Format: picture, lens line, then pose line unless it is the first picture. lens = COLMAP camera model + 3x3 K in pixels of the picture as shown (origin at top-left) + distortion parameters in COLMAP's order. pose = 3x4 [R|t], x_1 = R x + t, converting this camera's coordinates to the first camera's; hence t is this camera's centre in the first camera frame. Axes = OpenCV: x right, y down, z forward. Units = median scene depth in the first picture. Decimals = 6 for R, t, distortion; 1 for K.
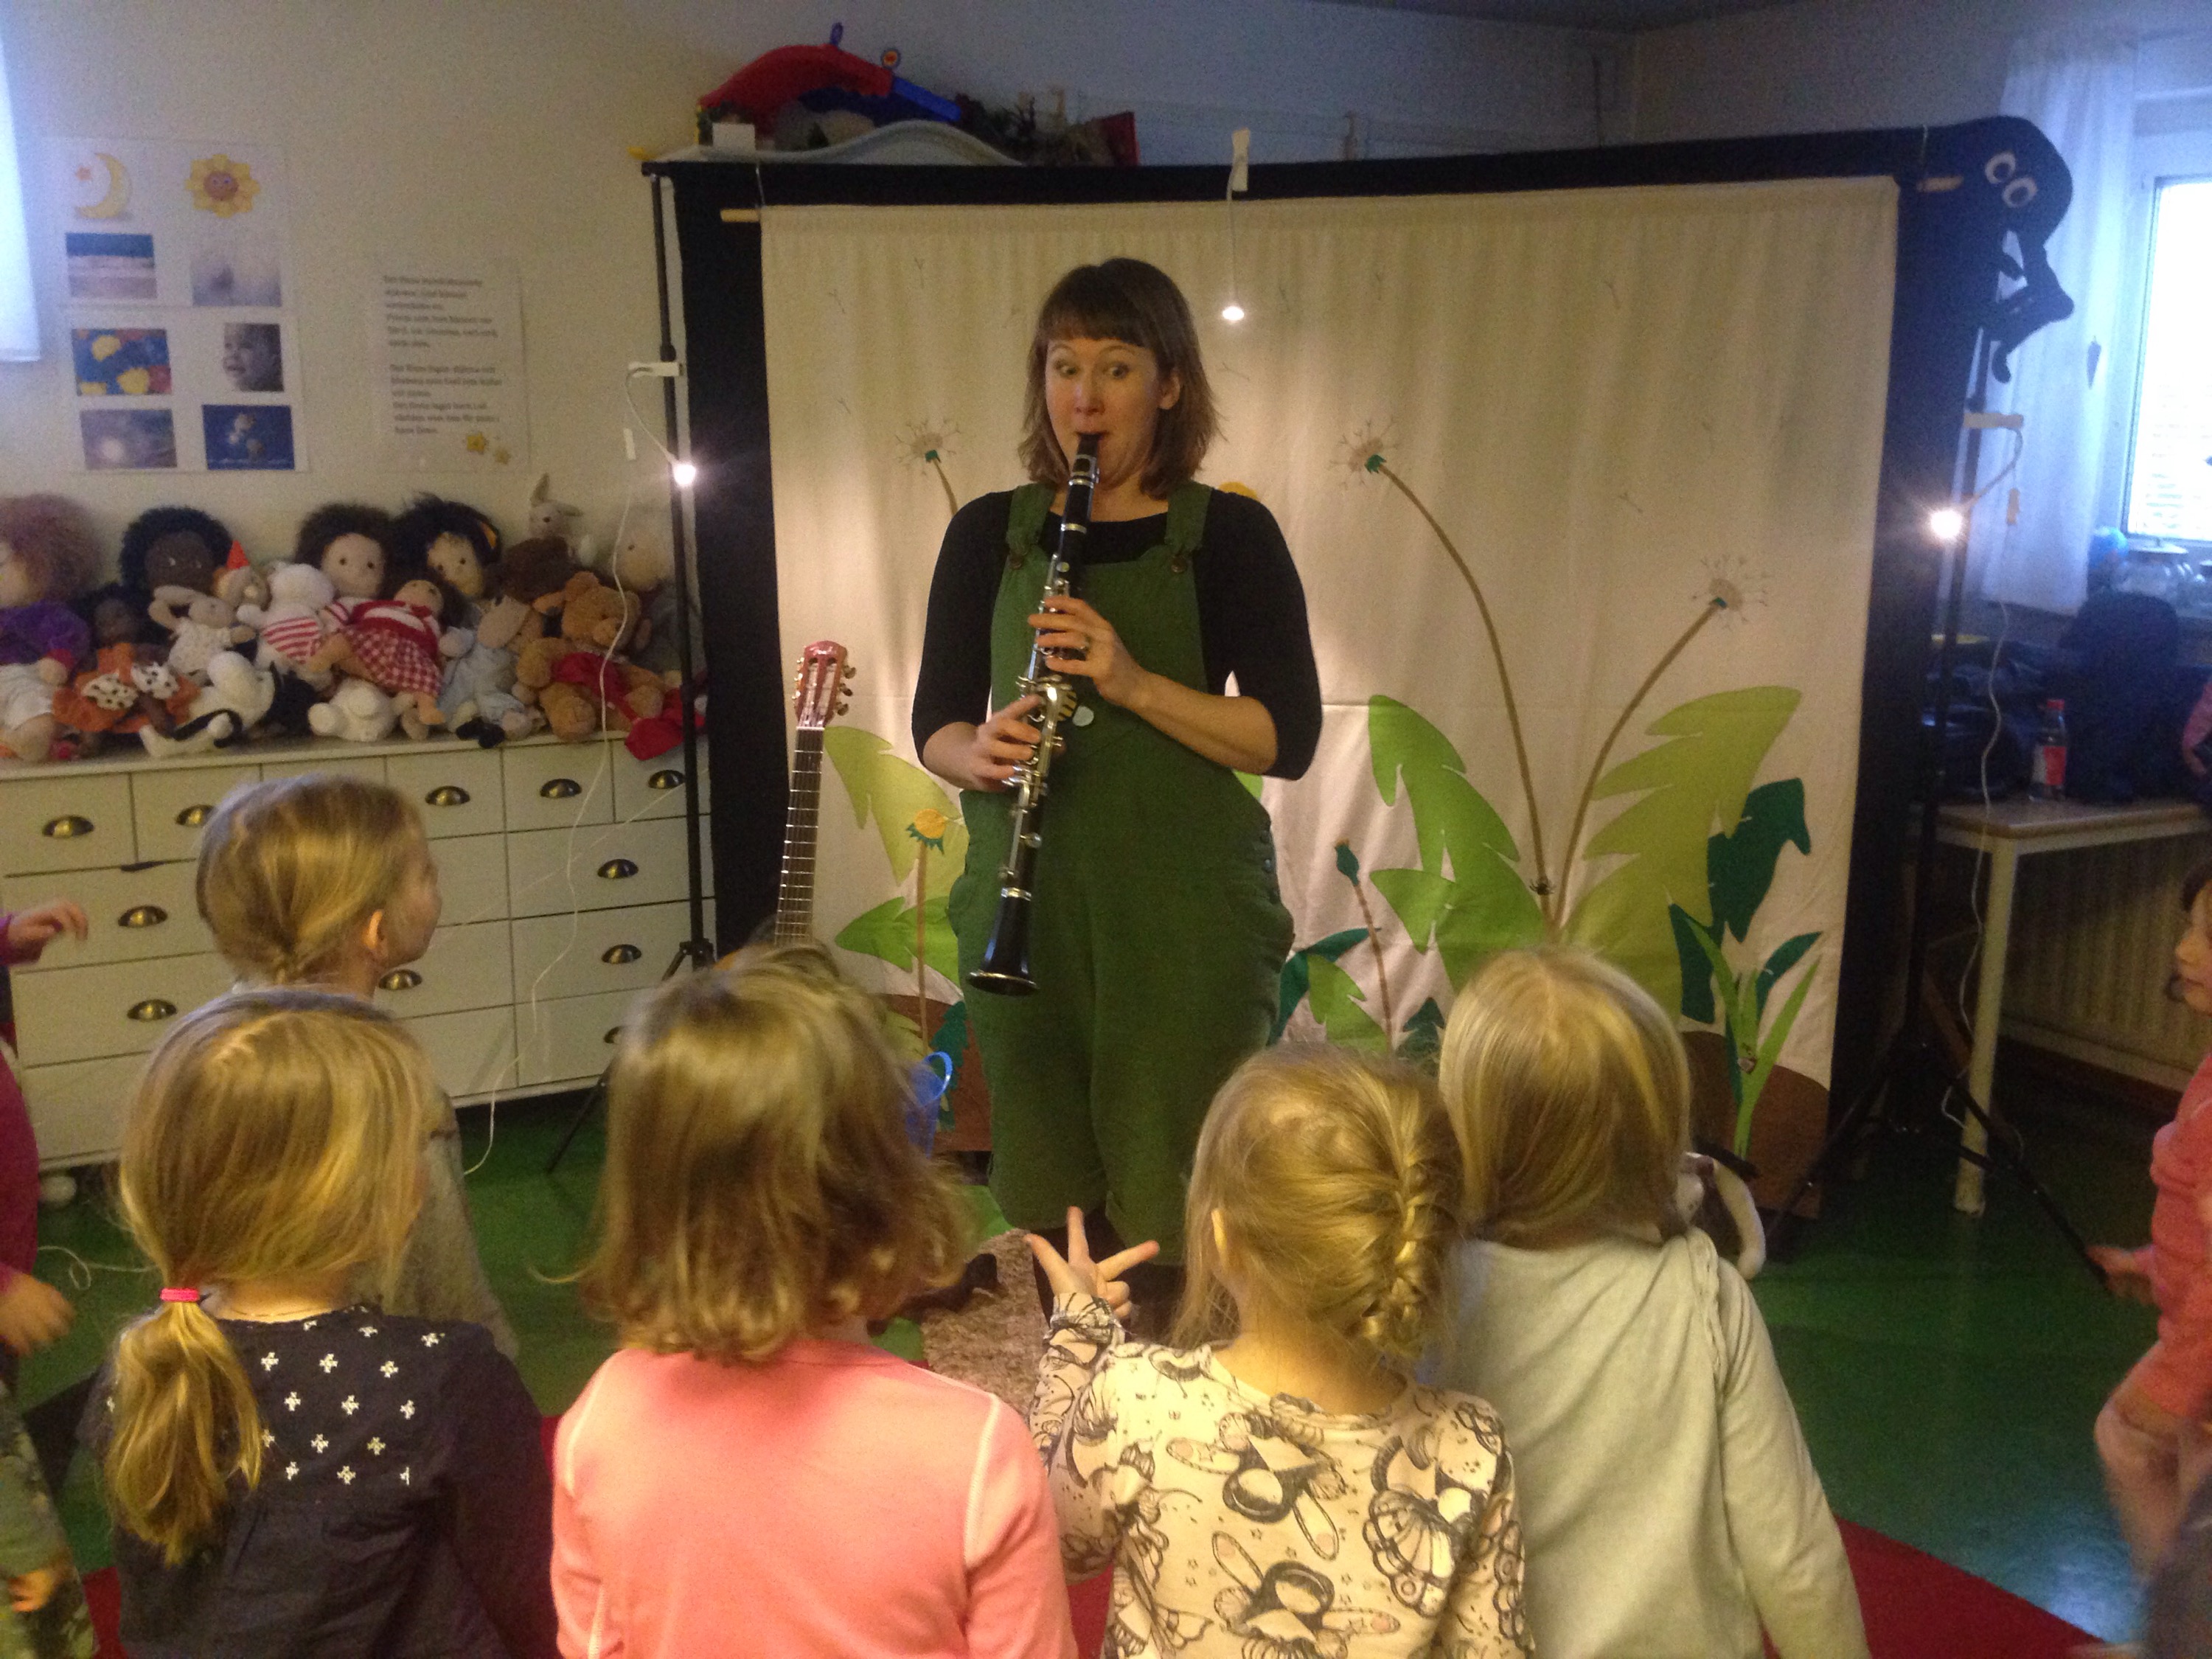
lens RADIAL K [[1850.9, 0, 1106.0], [0, 1850.9, 829.5], [0, 0, 1]] dist [0.213581, -0.300468]
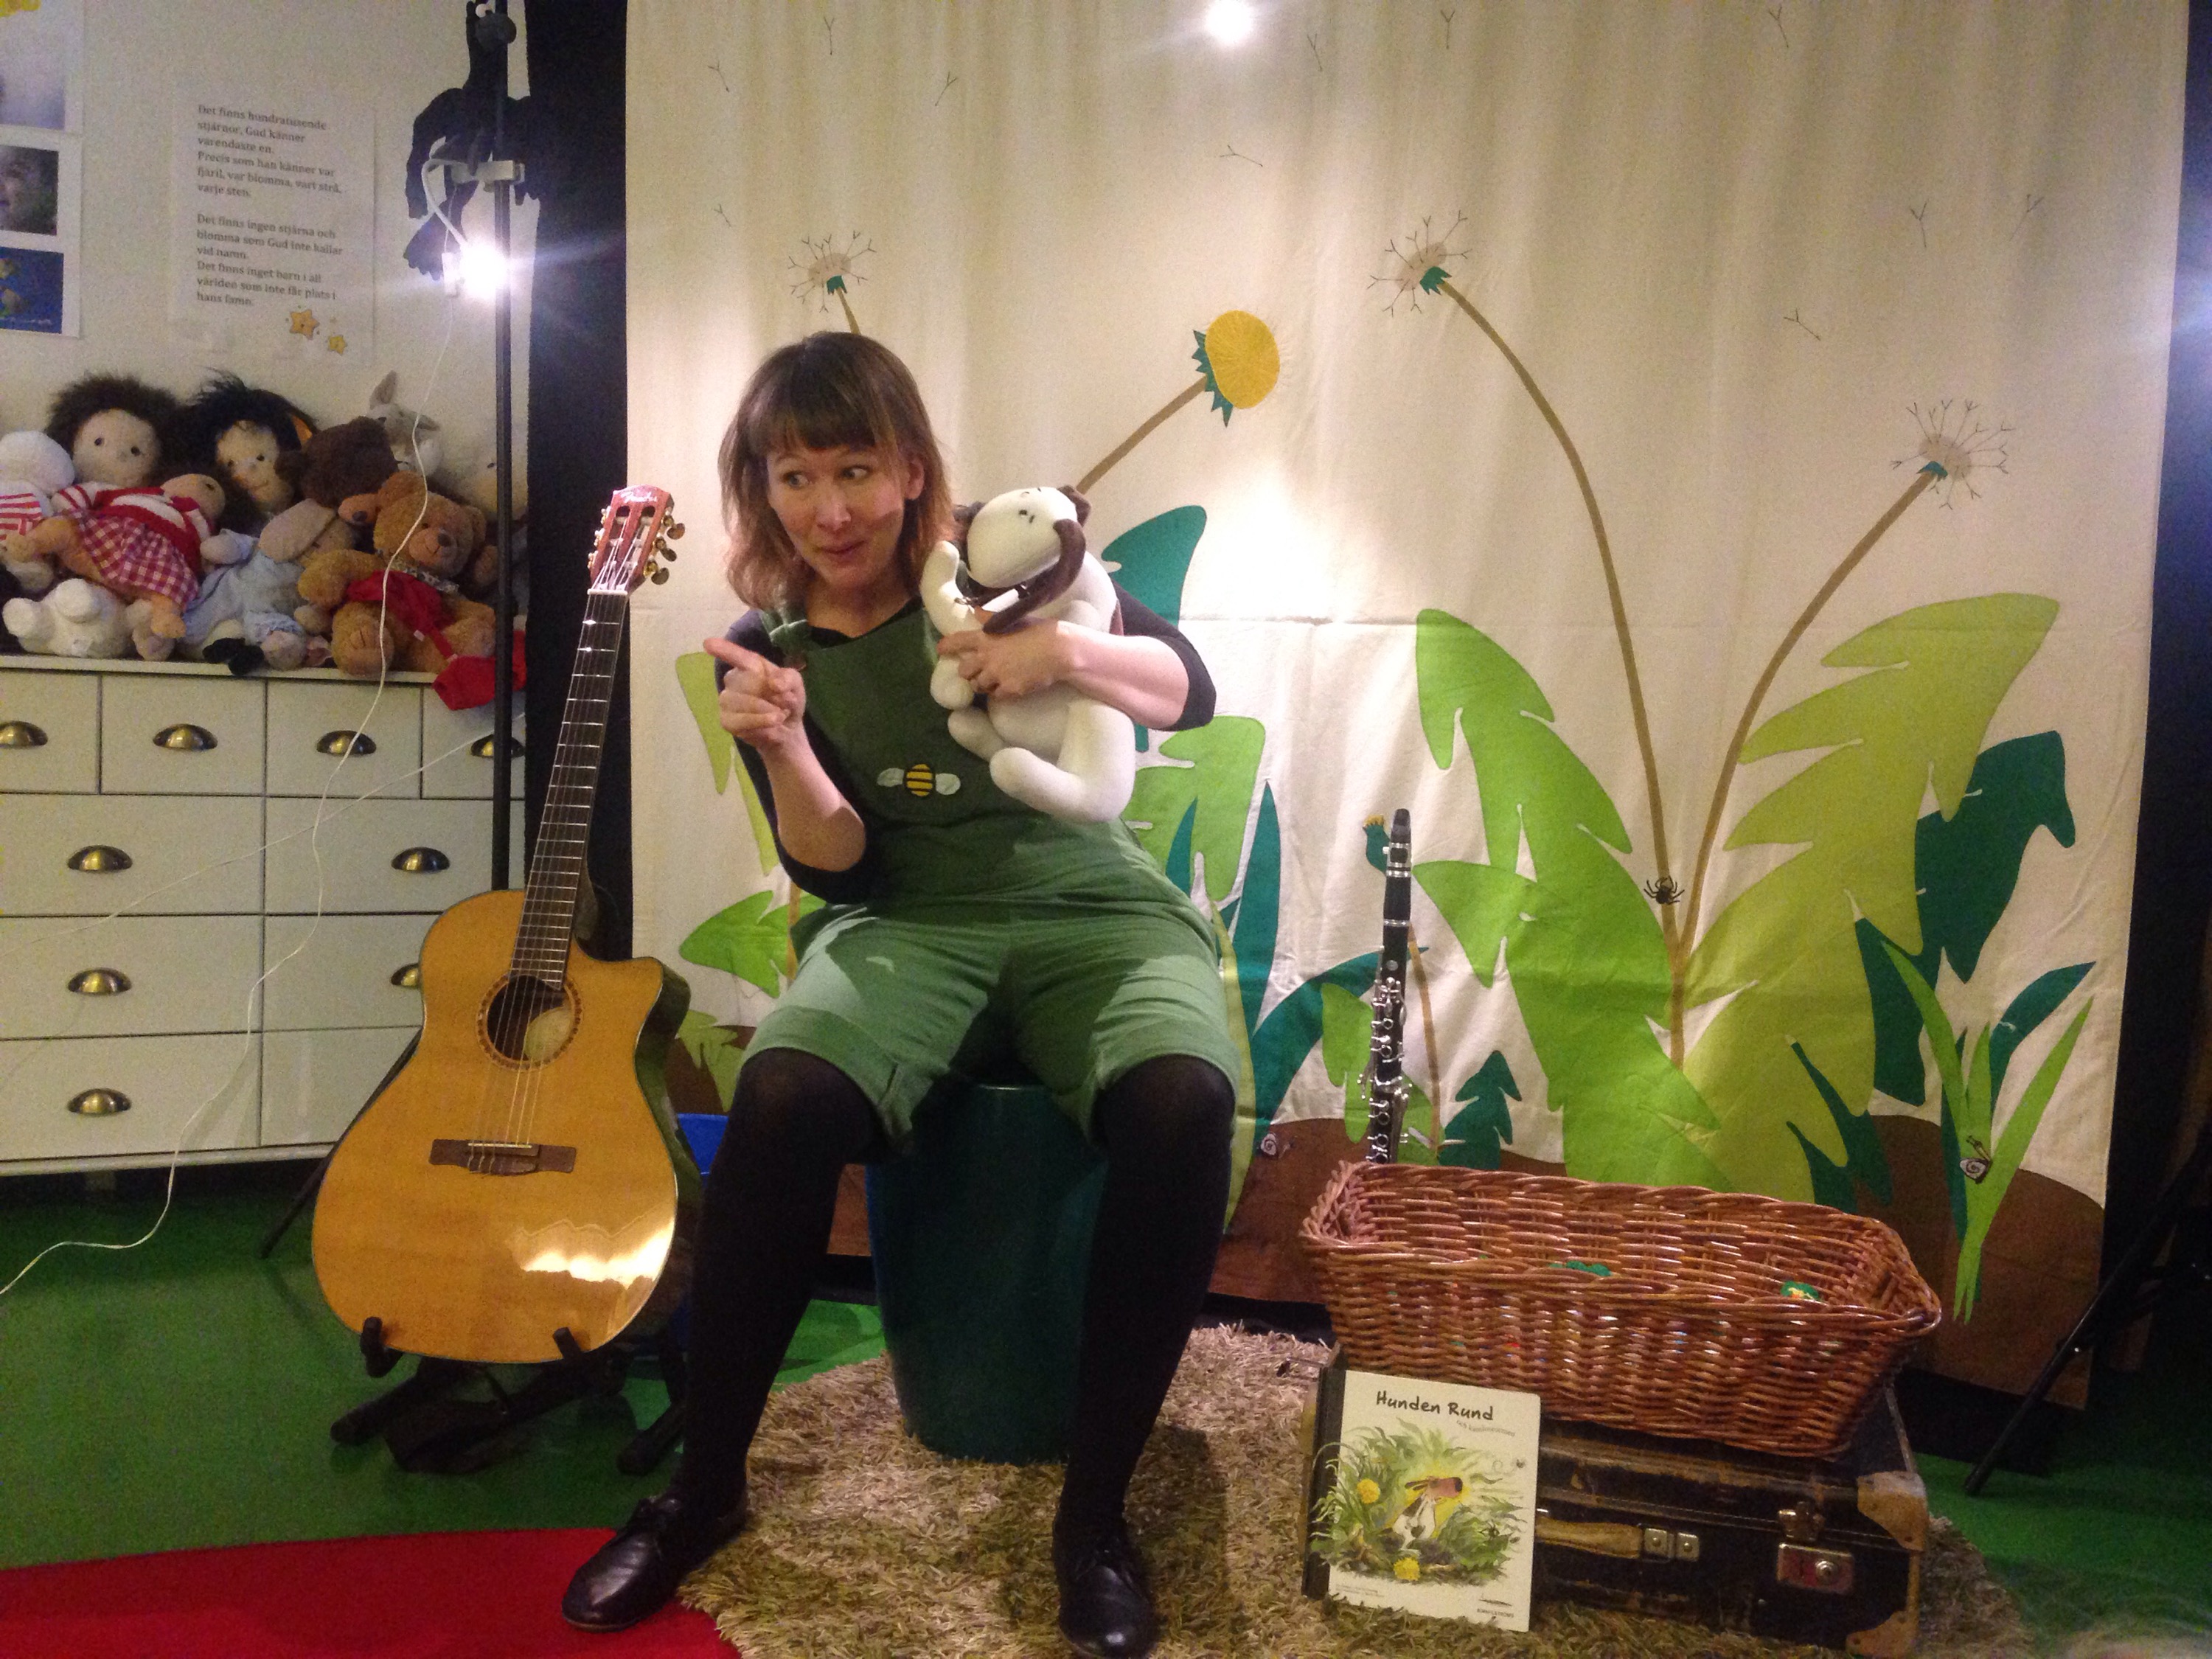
lens RADIAL K [[1850.9, 0, 1106.0], [0, 1850.9, 829.5], [0, 0, 1]] dist [0.213581, -0.300468]
pose [[0.997294, 0.041216, -0.060869, 0.068402], [-0.048484, 0.991194, -0.123220, 0.101332], [0.055255, 0.125838, 0.990511, 0.295210]]
